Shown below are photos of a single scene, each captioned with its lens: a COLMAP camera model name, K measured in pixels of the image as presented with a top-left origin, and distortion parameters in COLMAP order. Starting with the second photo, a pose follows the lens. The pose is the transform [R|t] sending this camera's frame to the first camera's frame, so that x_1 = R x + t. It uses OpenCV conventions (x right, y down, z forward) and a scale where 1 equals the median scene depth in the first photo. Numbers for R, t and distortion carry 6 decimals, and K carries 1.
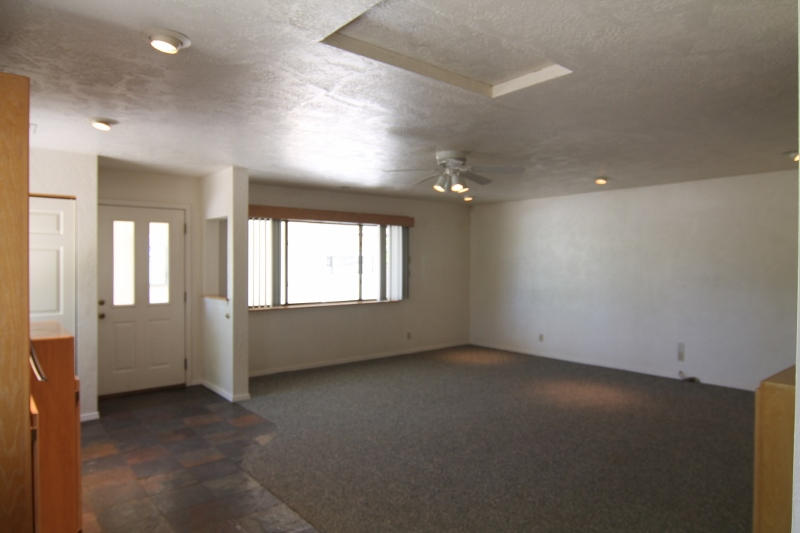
lens RADIAL K [[503.7, 0, 400.0], [0, 503.7, 266.5], [0, 0, 1]] dist [-0.010115, -0.003751]
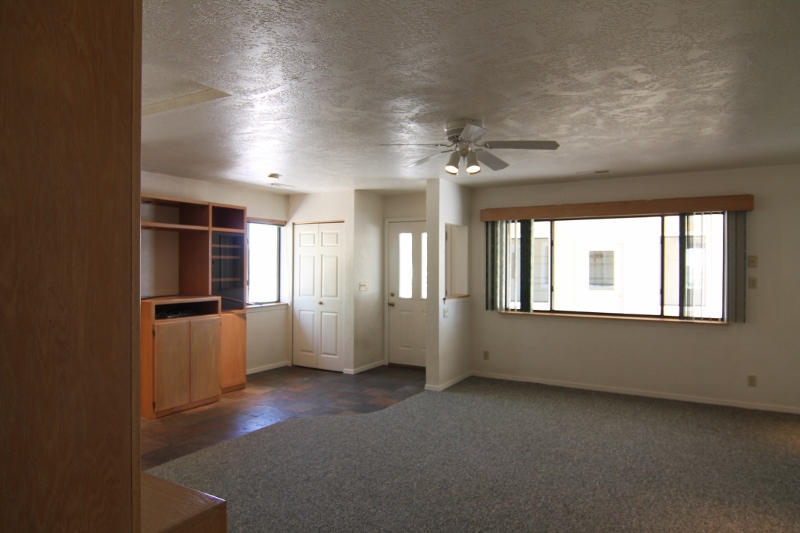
lens RADIAL K [[503.7, 0, 400.0], [0, 503.7, 266.5], [0, 0, 1]] dist [-0.010115, -0.003751]
pose [[0.350670, 0.004687, -0.936488, 0.655592], [-0.009434, 0.999954, 0.001472, -0.005769], [0.936452, 0.008319, 0.350698, 0.516511]]
